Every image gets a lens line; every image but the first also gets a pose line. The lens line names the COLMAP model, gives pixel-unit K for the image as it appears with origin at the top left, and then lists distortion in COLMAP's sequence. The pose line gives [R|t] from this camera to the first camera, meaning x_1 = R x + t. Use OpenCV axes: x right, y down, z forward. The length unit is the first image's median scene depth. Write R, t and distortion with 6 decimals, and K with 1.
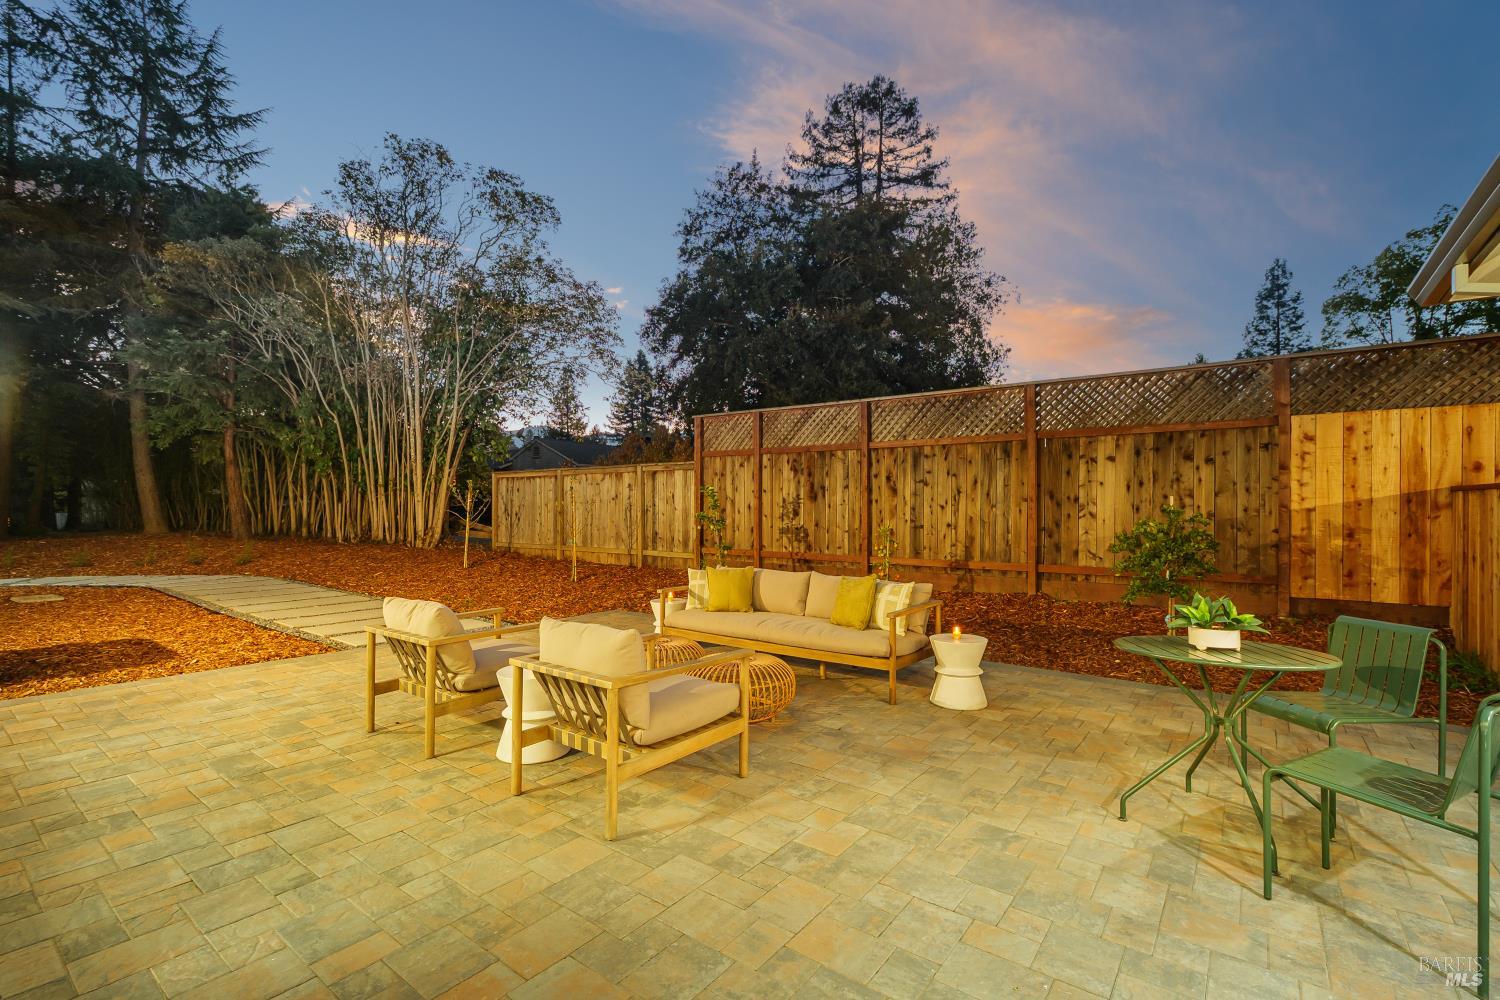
lens RADIAL K [[659.5, 0, 750.7], [0, 659.5, 512.6], [0, 0, 1]] dist [0.000734, -0.000036]
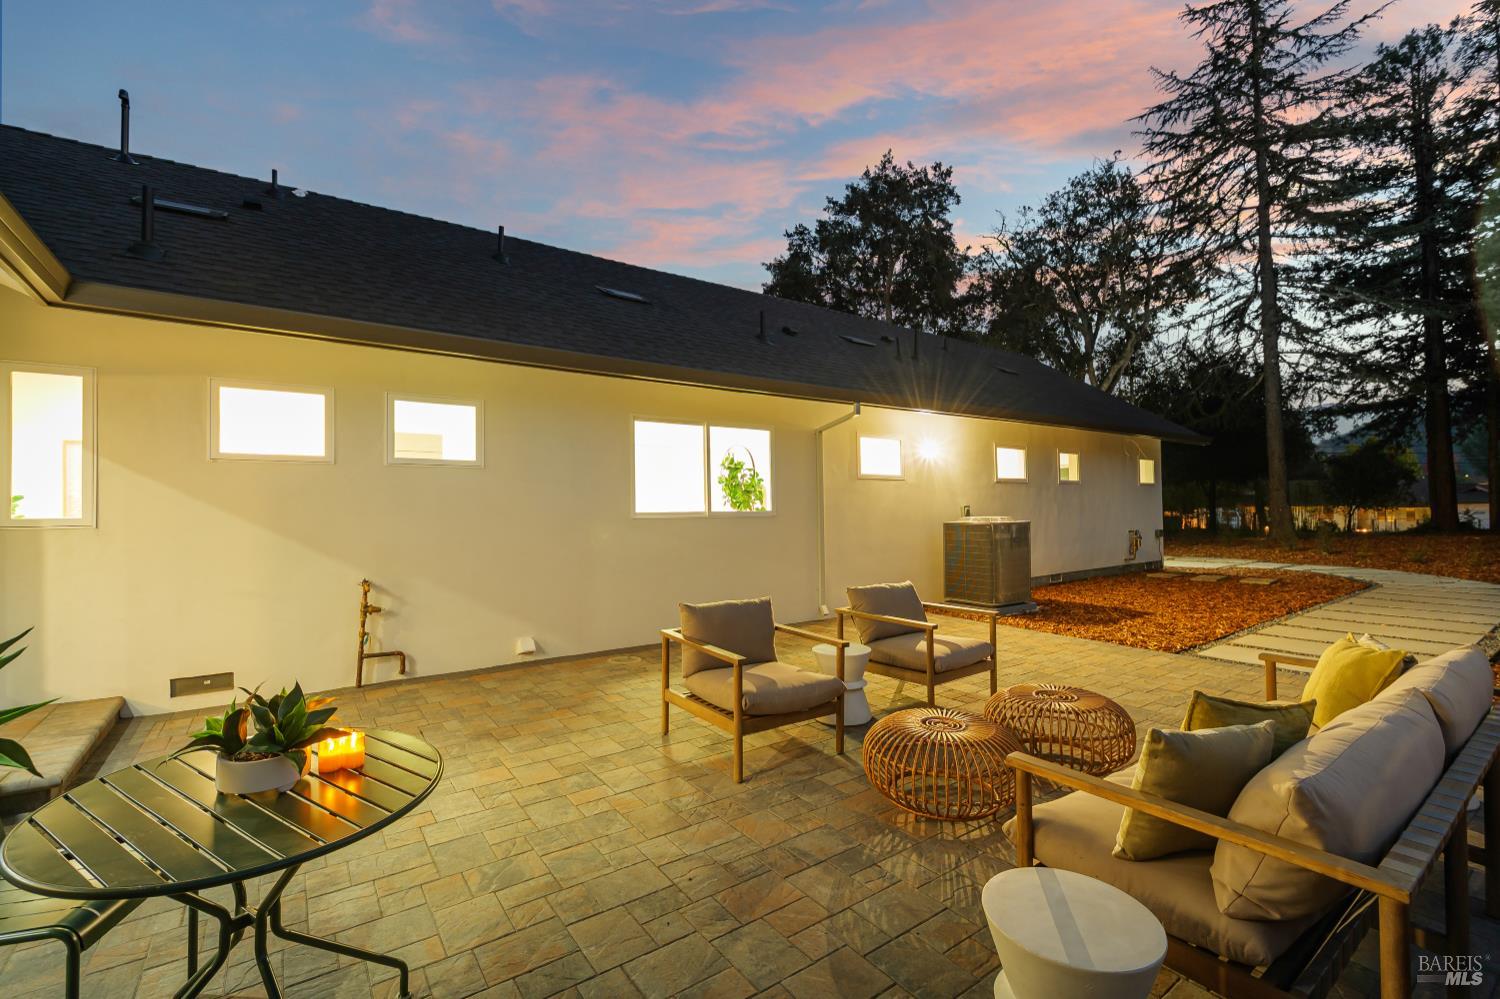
lens RADIAL K [[659.5, 0, 750.7], [0, 659.5, 512.1], [0, 0, 1]] dist [0.000734, -0.000036]
pose [[-0.294200, 0.003976, -0.955736, 1.018127], [0.003461, 0.999989, 0.003095, -0.011535], [0.955738, -0.002397, -0.294210, 1.427786]]
